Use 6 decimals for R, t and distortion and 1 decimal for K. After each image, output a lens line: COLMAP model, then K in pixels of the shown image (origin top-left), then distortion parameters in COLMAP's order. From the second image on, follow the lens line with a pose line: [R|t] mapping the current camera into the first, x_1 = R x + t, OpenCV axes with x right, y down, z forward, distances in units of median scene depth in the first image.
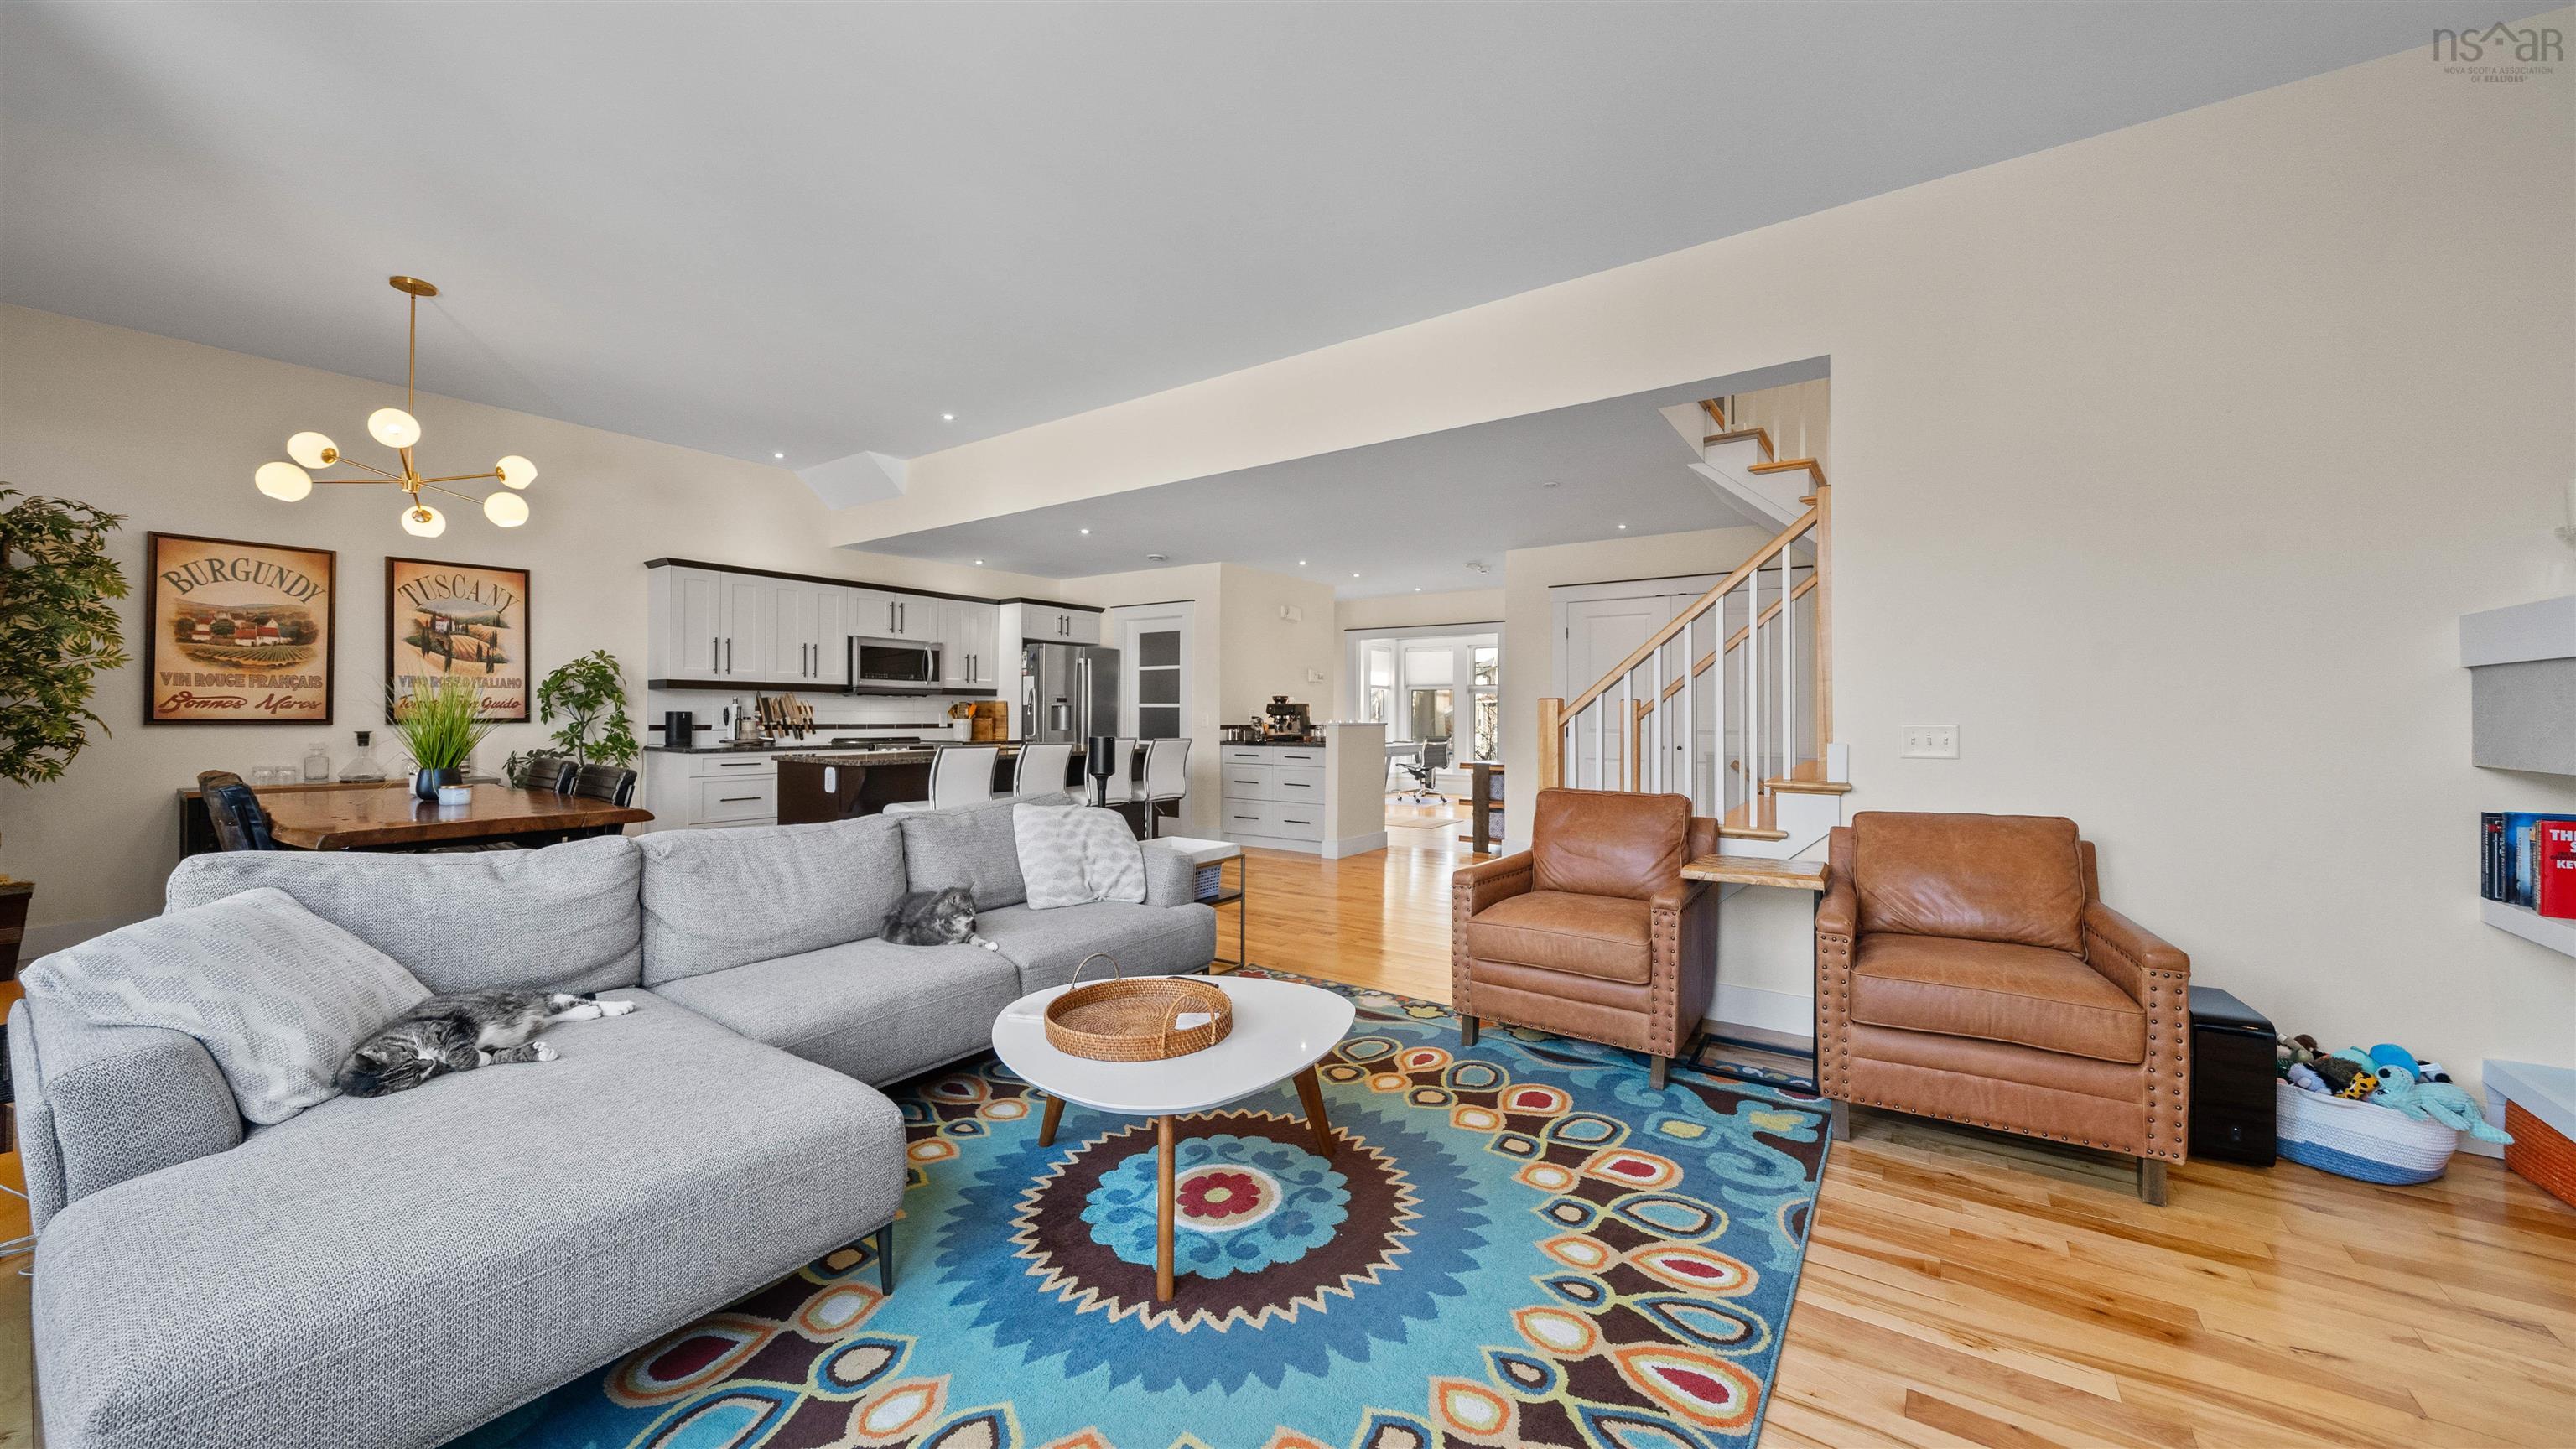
lens RADIAL K [[905.8, 0, 1289.1], [0, 905.8, 709.0], [0, 0, 1]] dist [-0.007281, -0.000336]
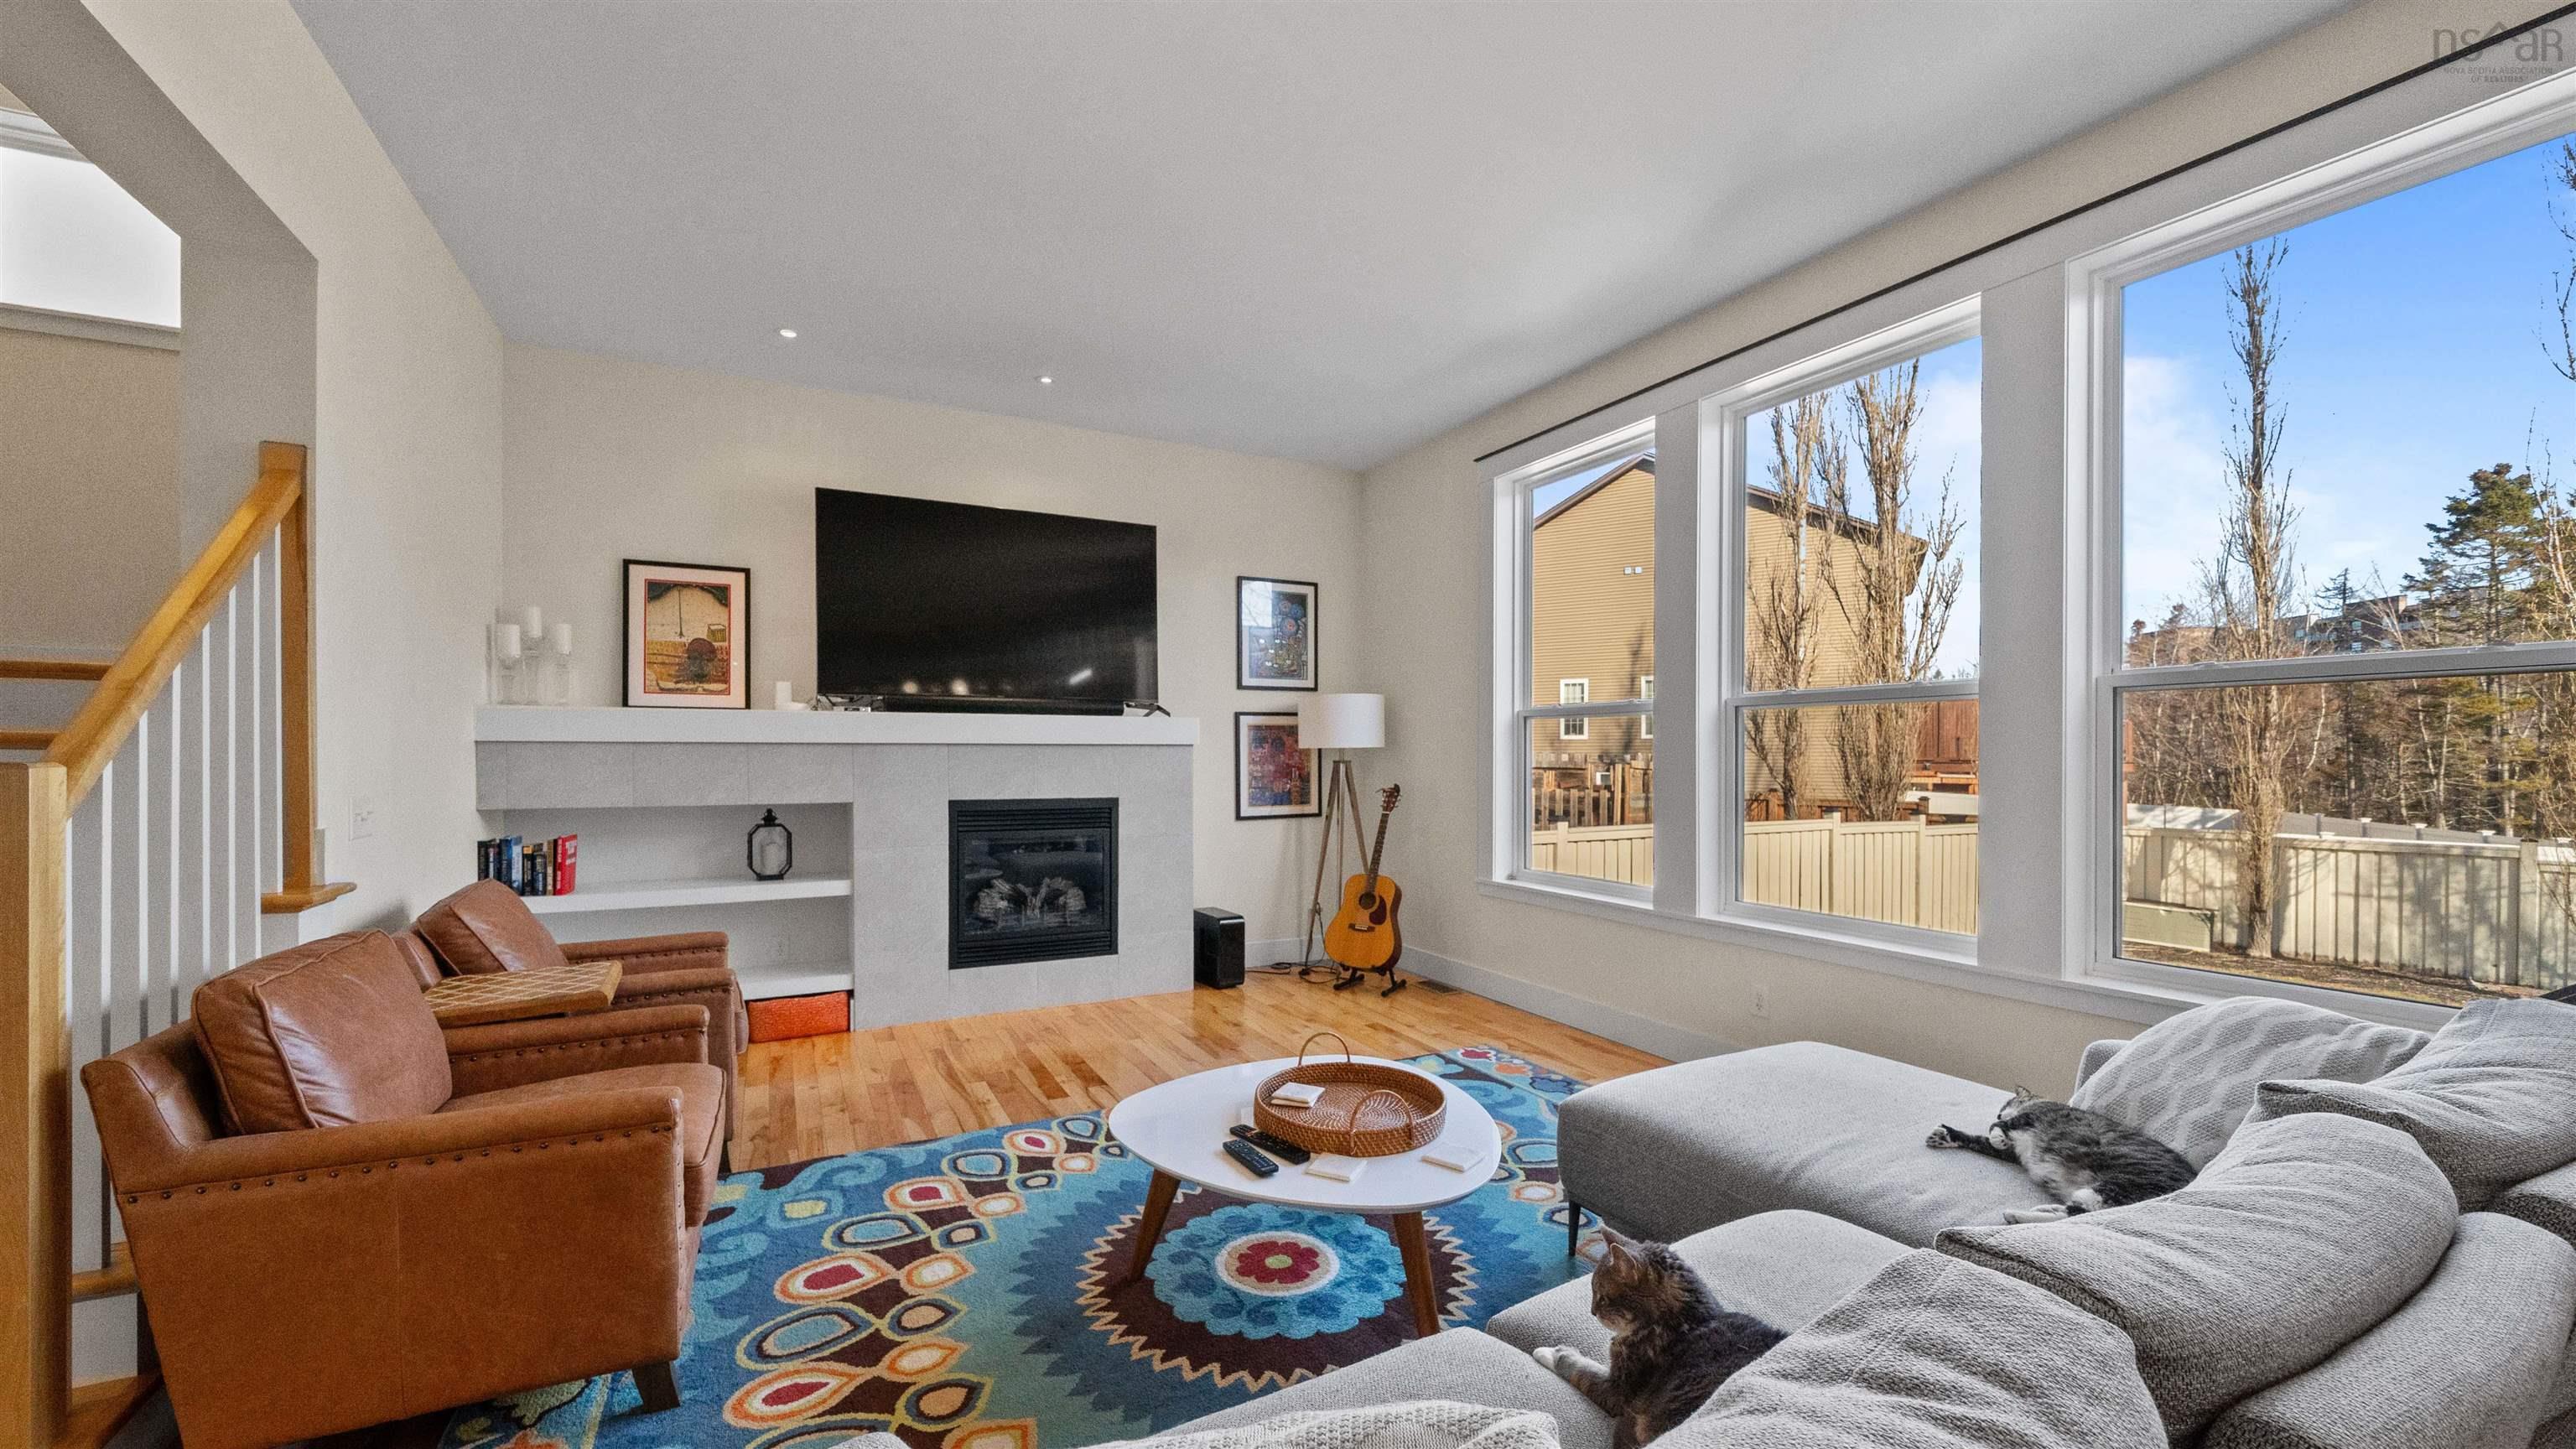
lens RADIAL K [[943.6, 0, 1245.8], [0, 943.6, 774.1], [0, 0, 1]] dist [-0.001209, -0.000058]
pose [[-0.877667, -0.013697, 0.479074, -0.215306], [-0.007301, 0.999858, 0.015211, -0.012086], [-0.479215, 0.009852, -0.877642, 0.762453]]
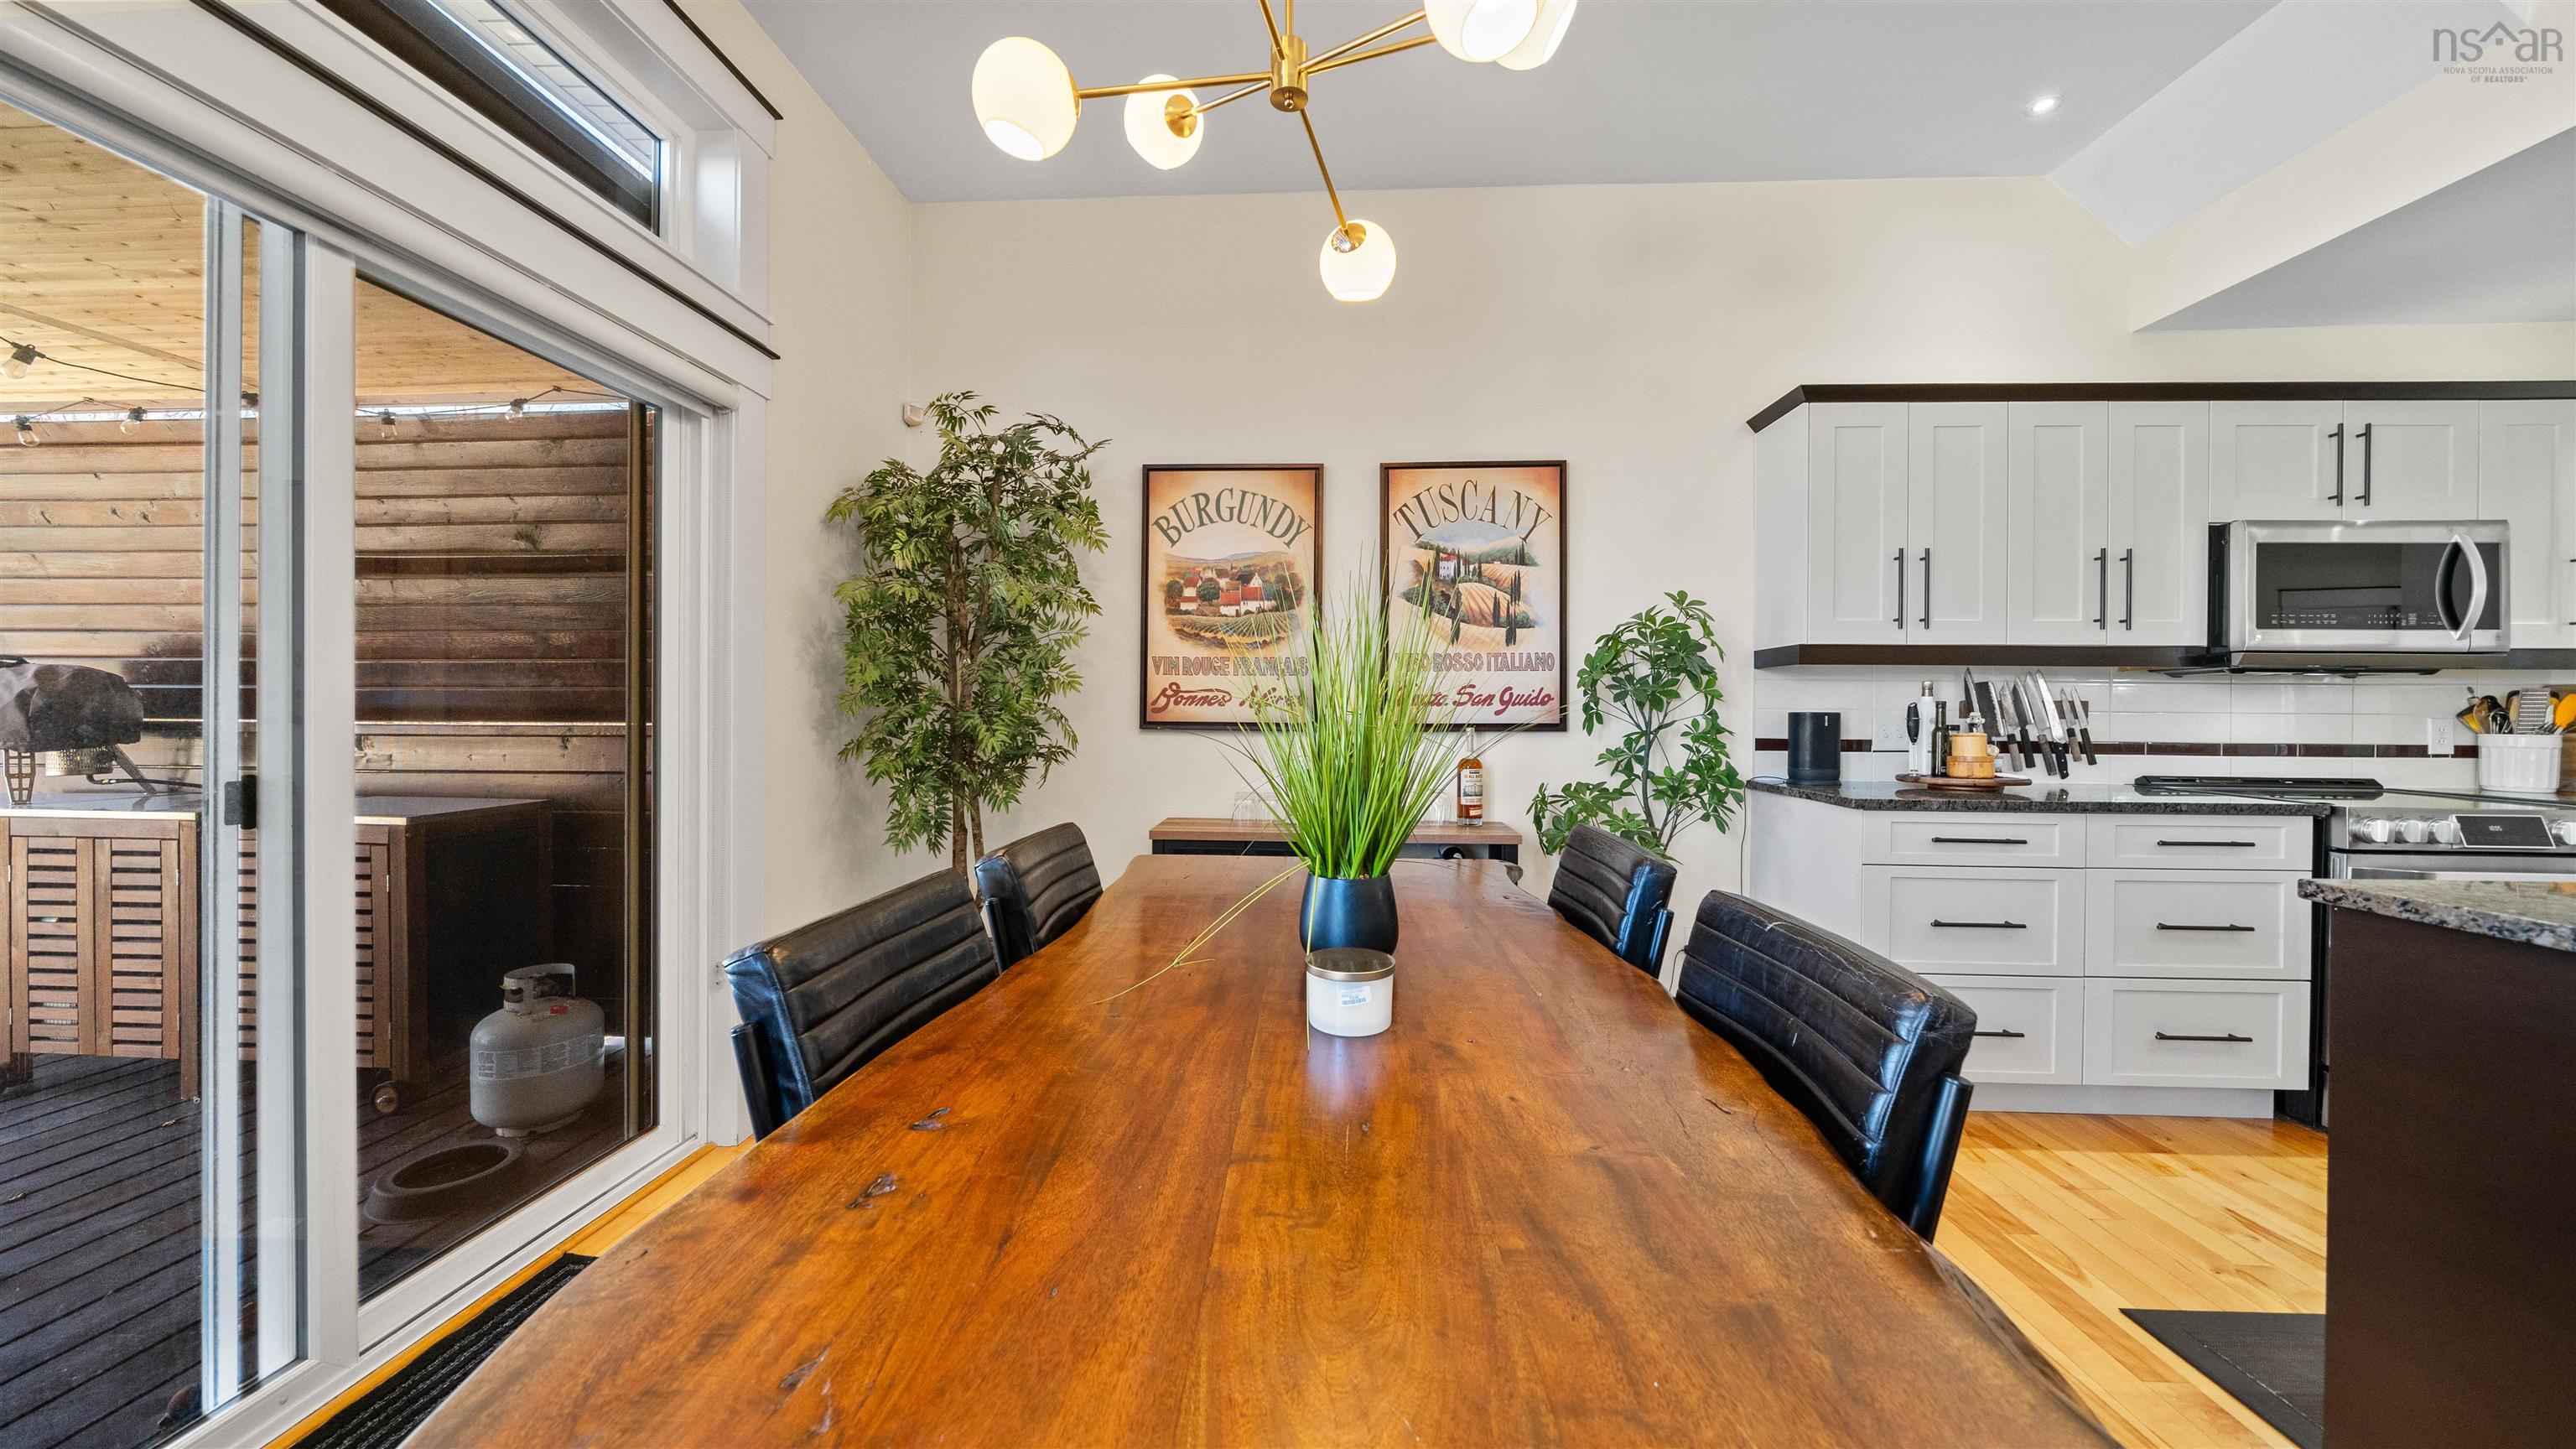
lens RADIAL K [[885.0, 0, 1287.2], [0, 885.0, 713.4], [0, 0, 1]] dist [-0.005364, 0.000029]
pose [[0.529785, 0.003771, -0.848124, -0.474523], [-0.000162, 0.999991, 0.004345, 0.001379], [0.848132, -0.002164, 0.529780, 0.568870]]
